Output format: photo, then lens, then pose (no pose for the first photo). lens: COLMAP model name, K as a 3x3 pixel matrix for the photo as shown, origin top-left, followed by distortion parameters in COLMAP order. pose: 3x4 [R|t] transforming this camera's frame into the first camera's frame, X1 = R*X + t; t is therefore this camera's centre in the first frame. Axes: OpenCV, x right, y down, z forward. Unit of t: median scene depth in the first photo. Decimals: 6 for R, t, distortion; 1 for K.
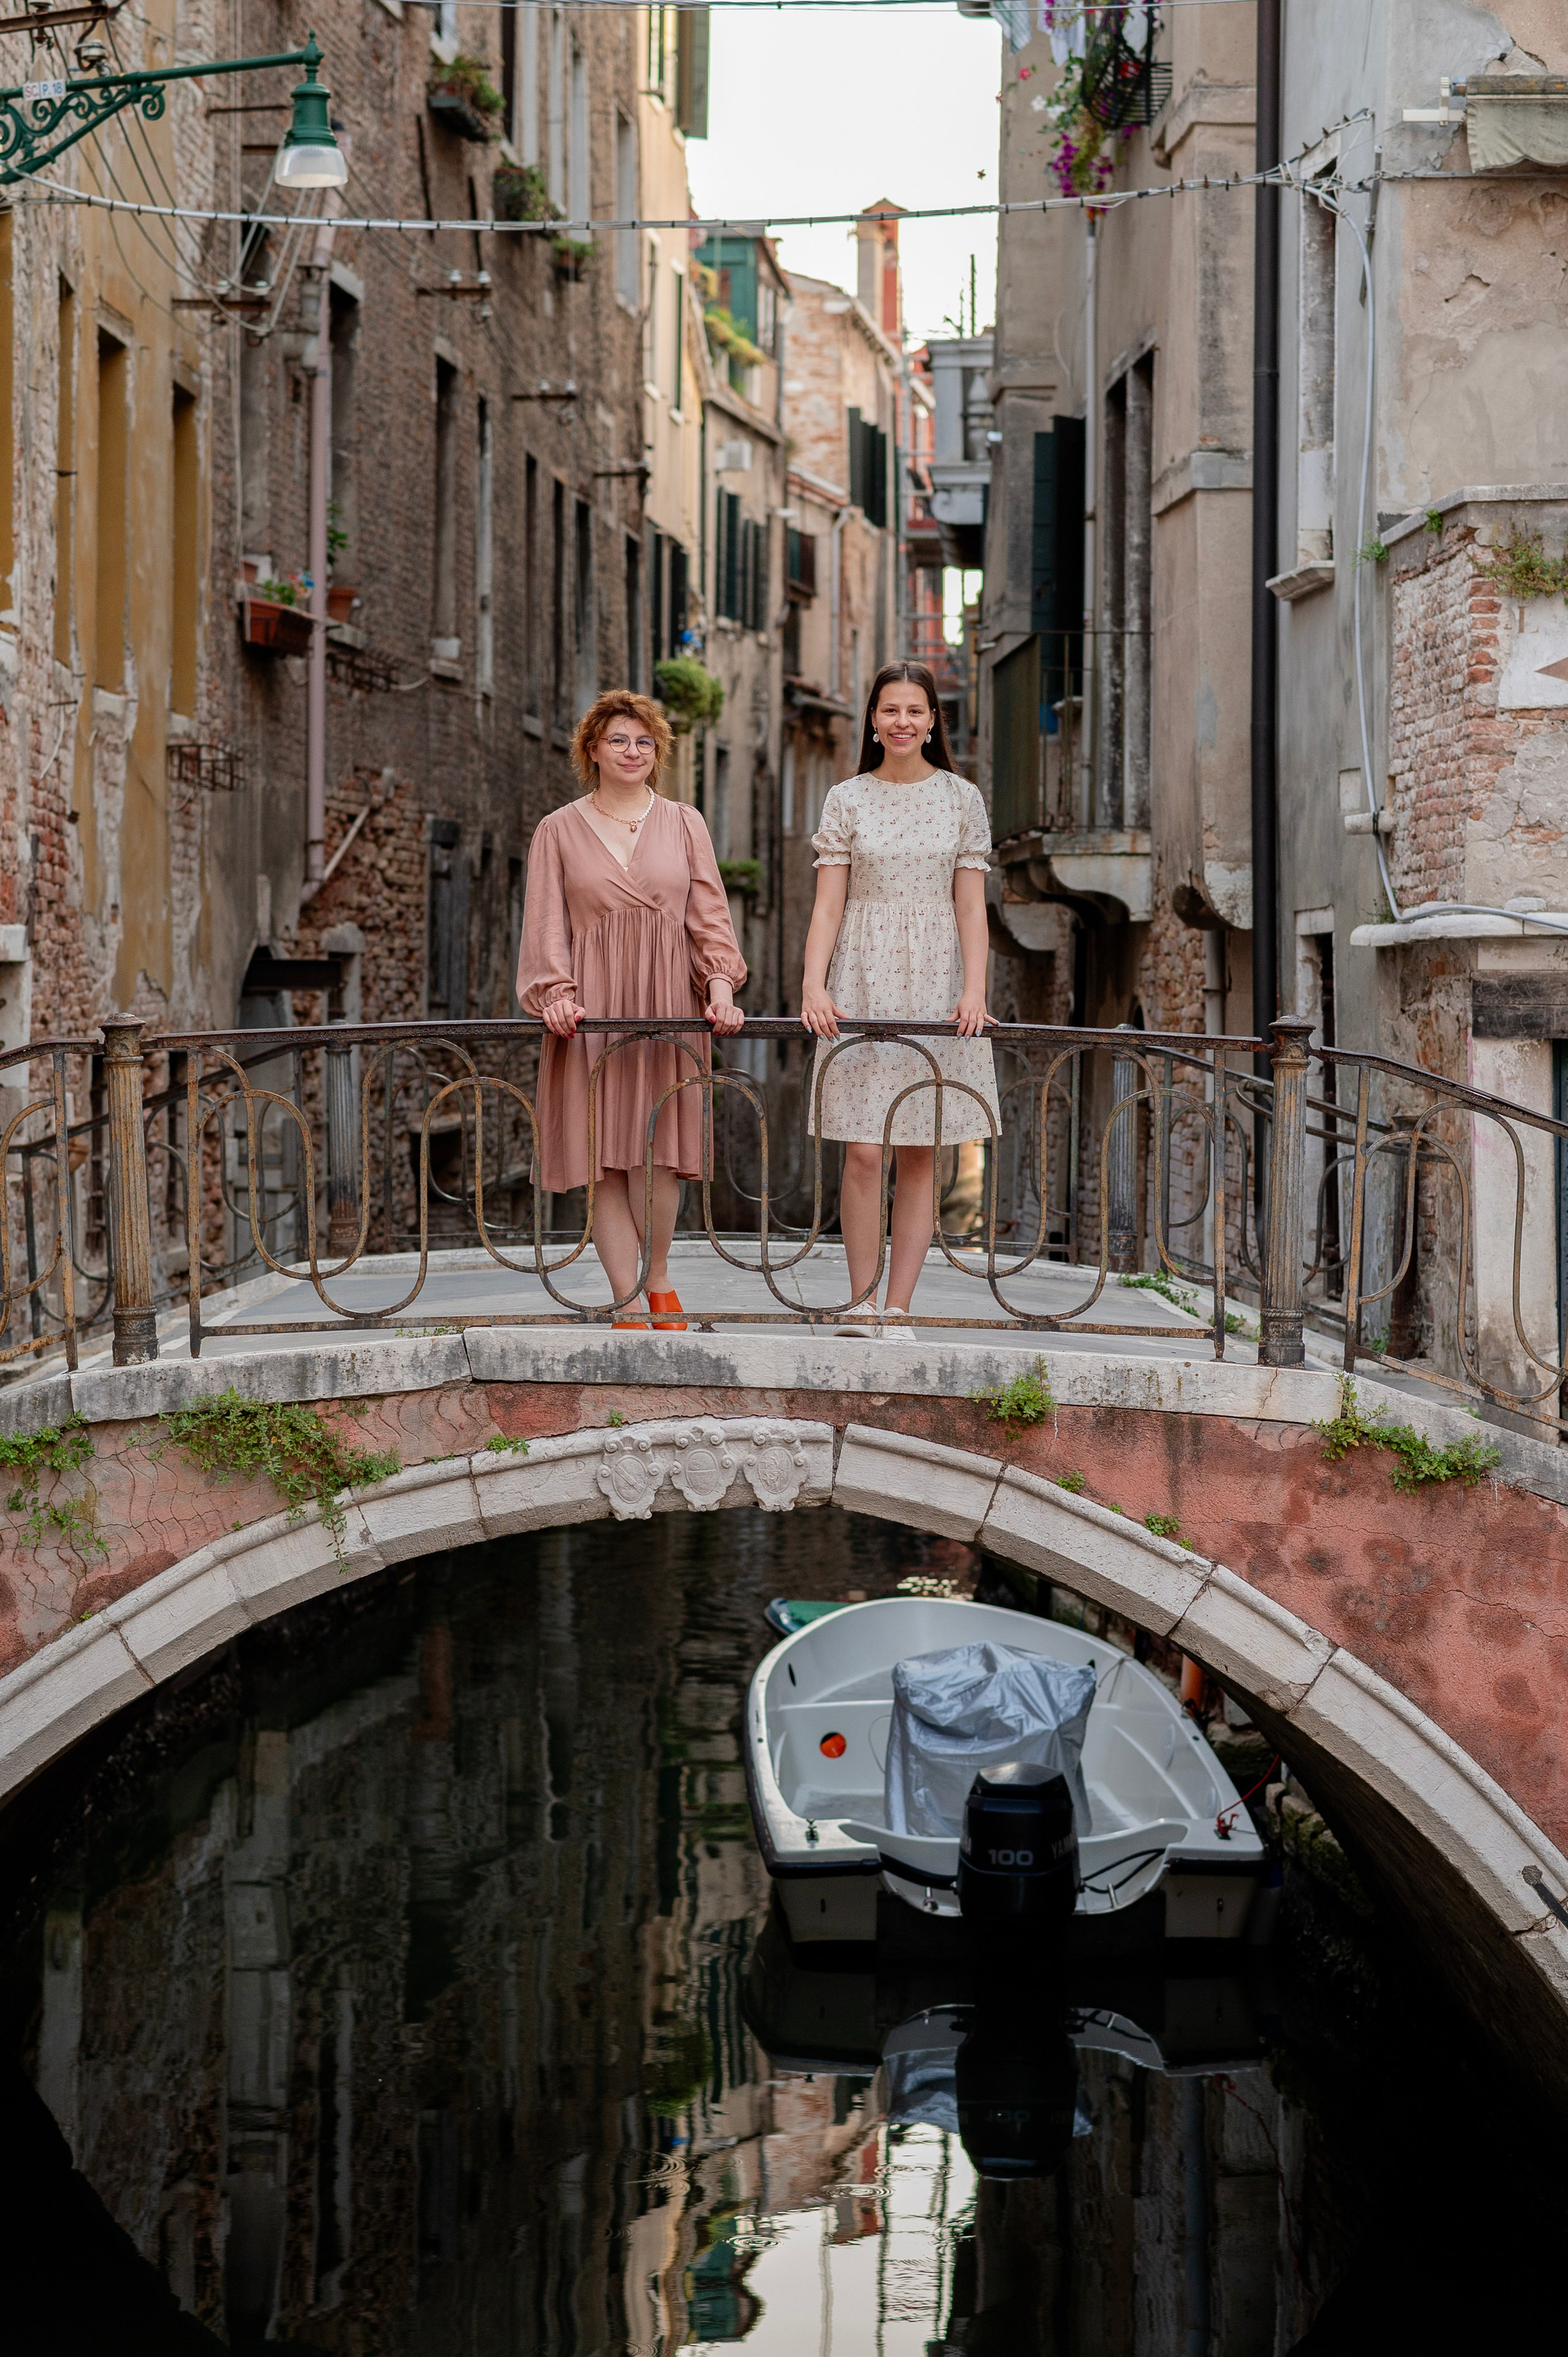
lens RADIAL K [[5585.1, 0, 784.0], [0, 5585.1, 1178.5], [0, 0, 1]] dist [0.013670, -0.038368]
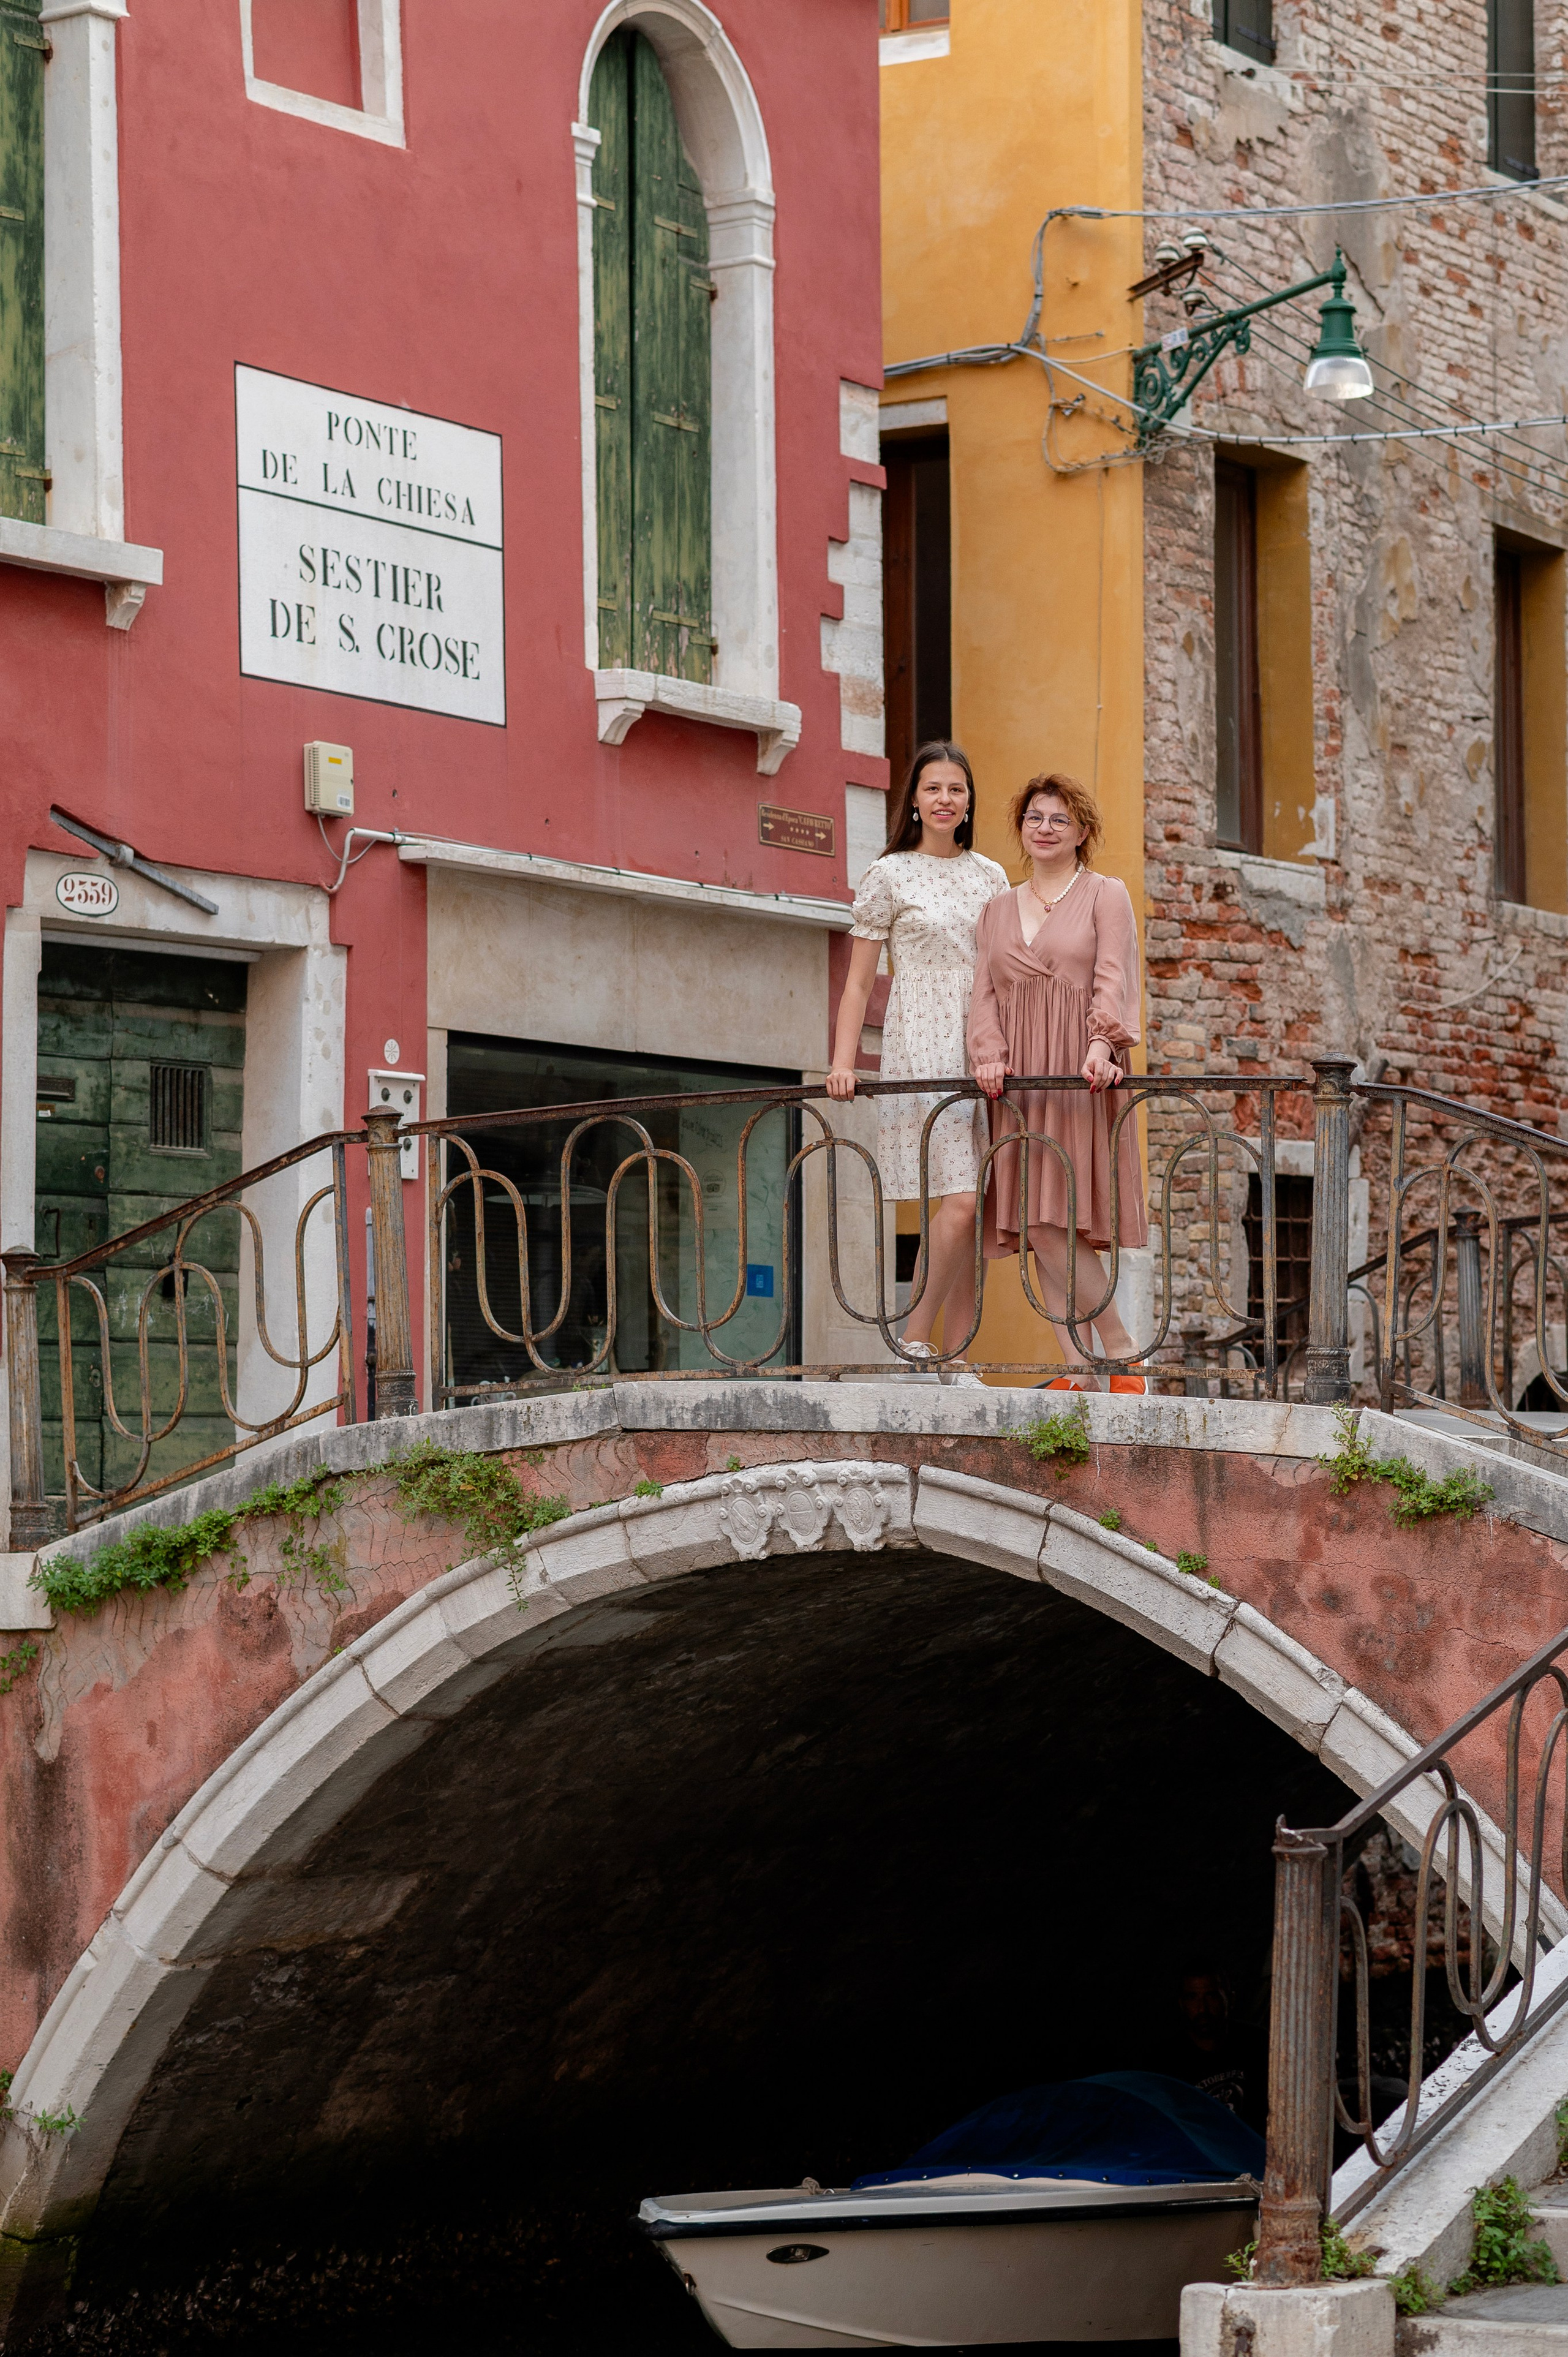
lens RADIAL K [[5657.2, 0, 867.6], [0, 5657.2, 1173.5], [0, 0, 1]] dist [0.008273, 0.037310]
pose [[0.844042, -0.041960, -0.534633, 0.563510], [-0.003194, 0.996523, -0.083254, 0.077111], [0.536268, 0.071978, 0.840973, 0.110753]]
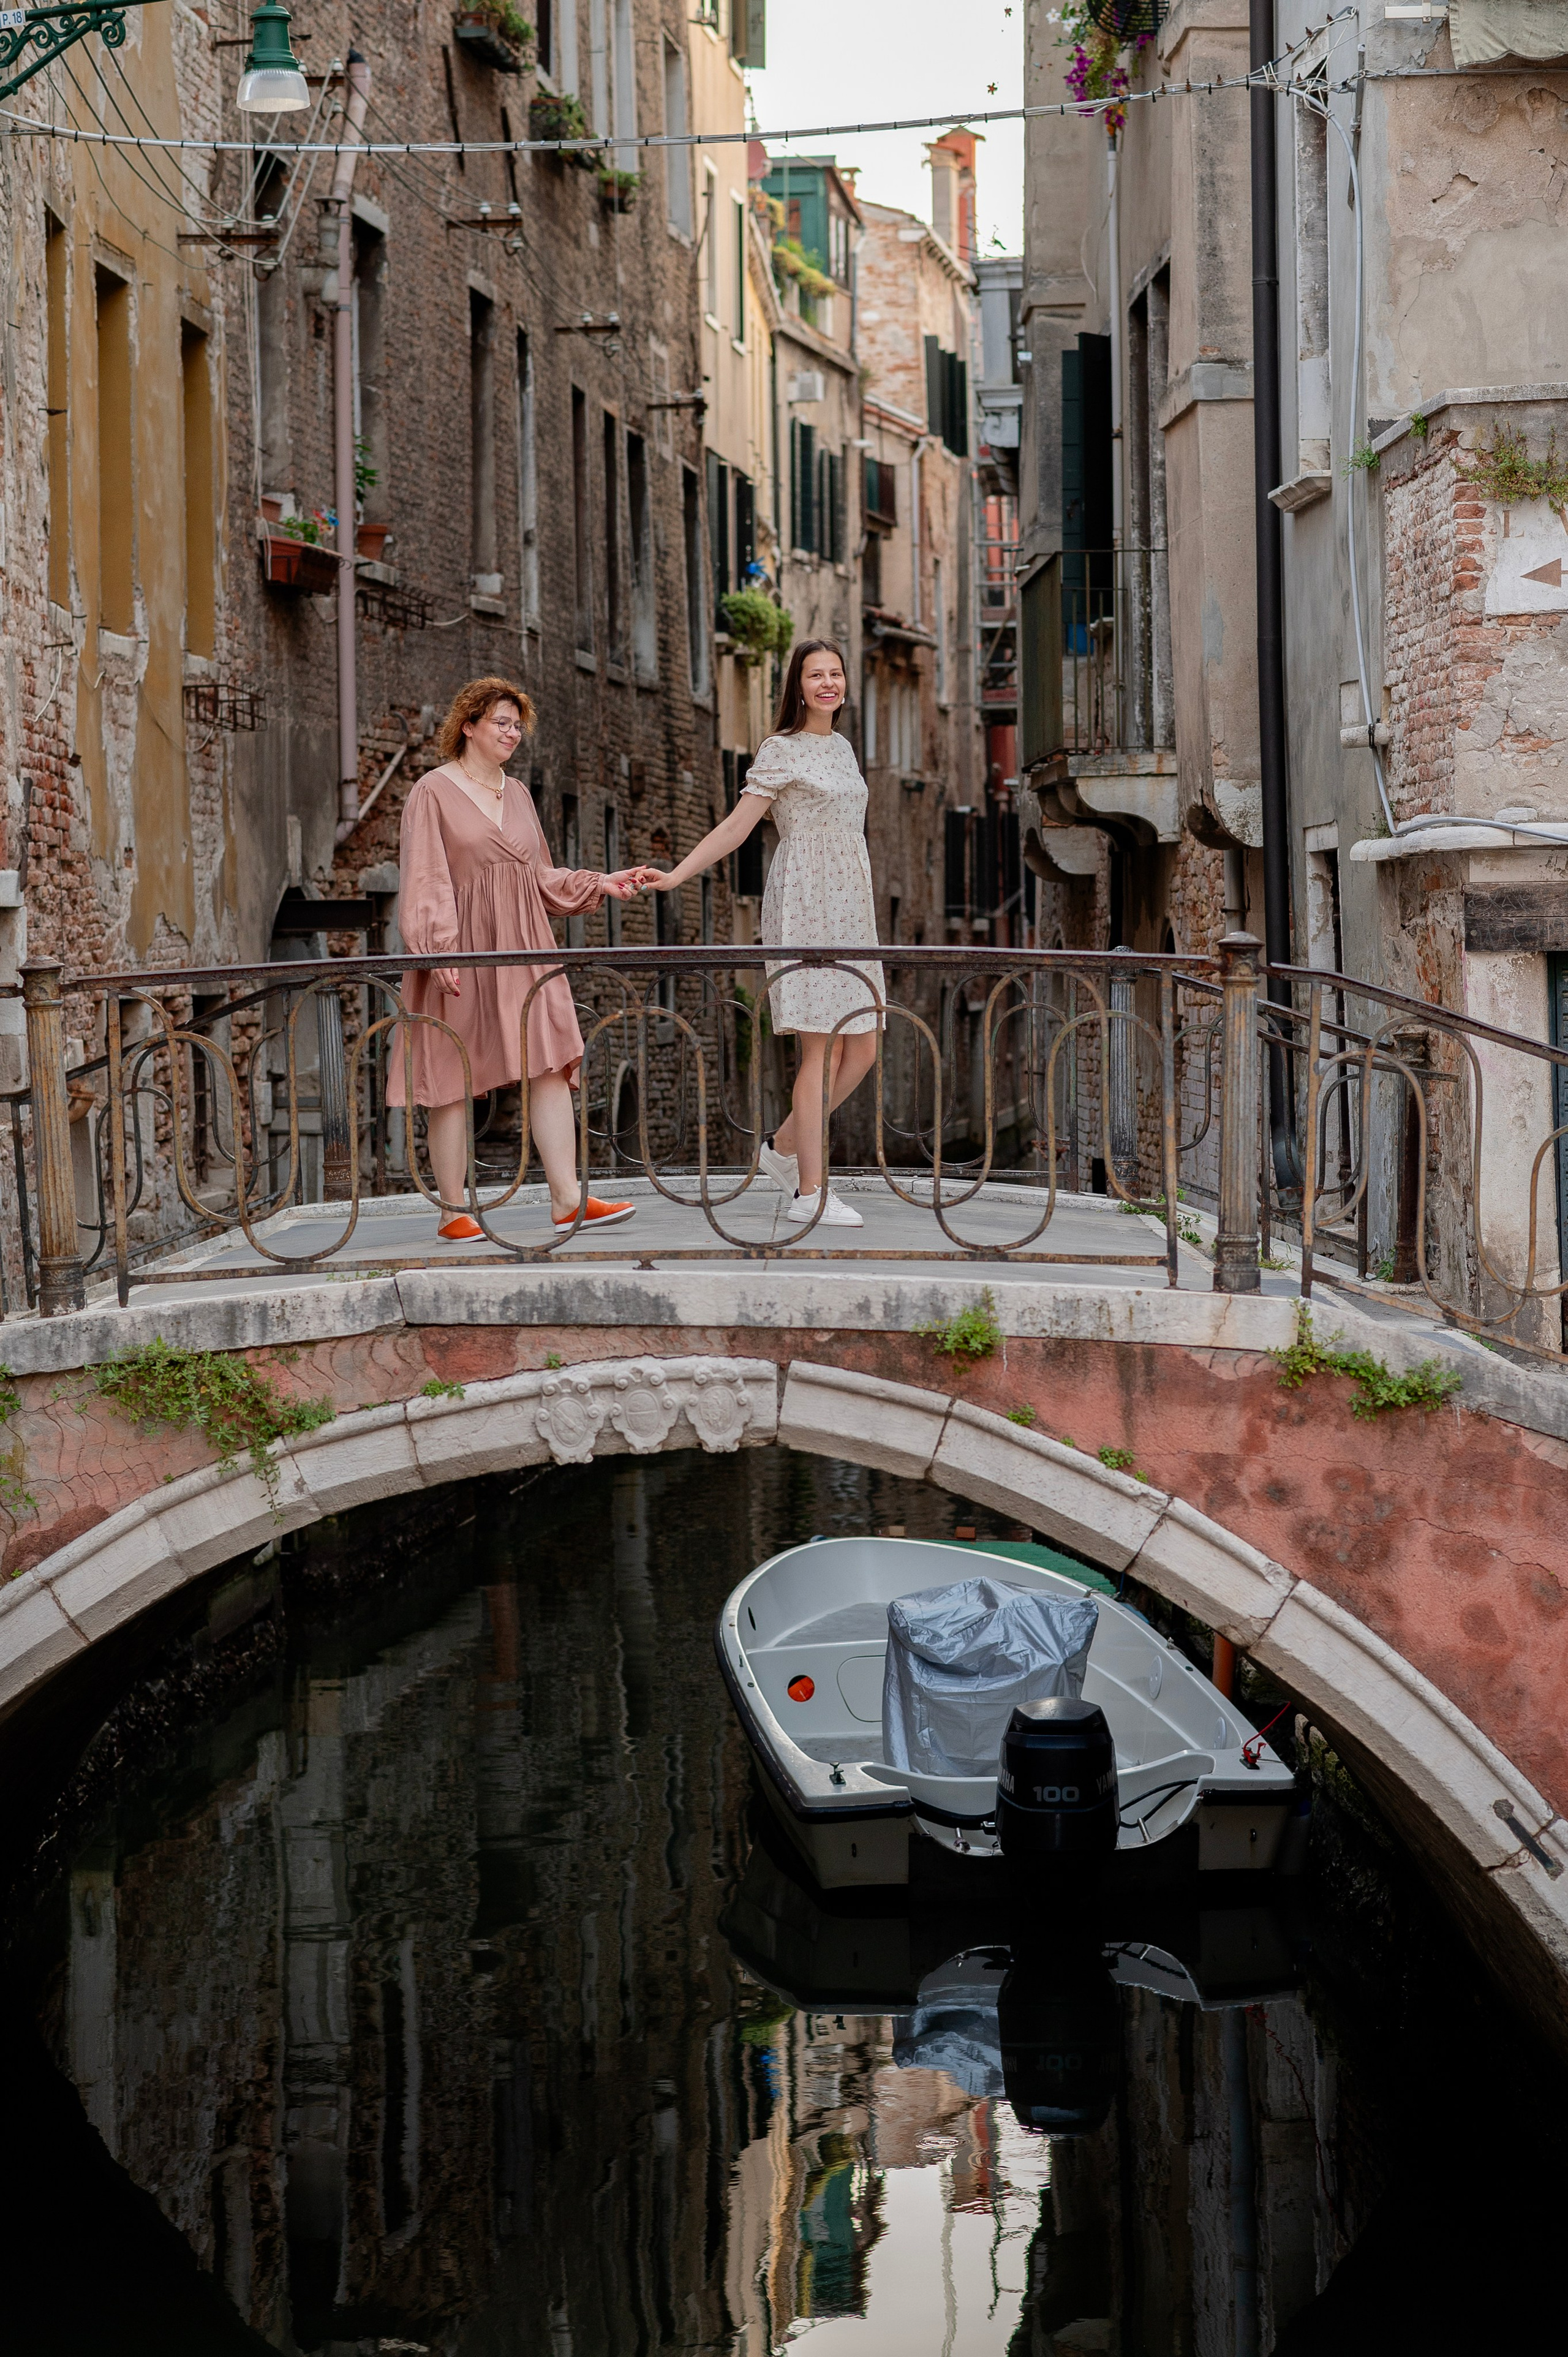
lens RADIAL K [[5535.7, 0, 864.9], [0, 5535.7, 1172.1], [0, 0, 1]] dist [0.007367, 0.094105]
pose [[0.999698, -0.021132, -0.012537, 0.037009], [0.021270, 0.999714, 0.010967, 0.000642], [0.012301, -0.011230, 0.999861, 0.034156]]
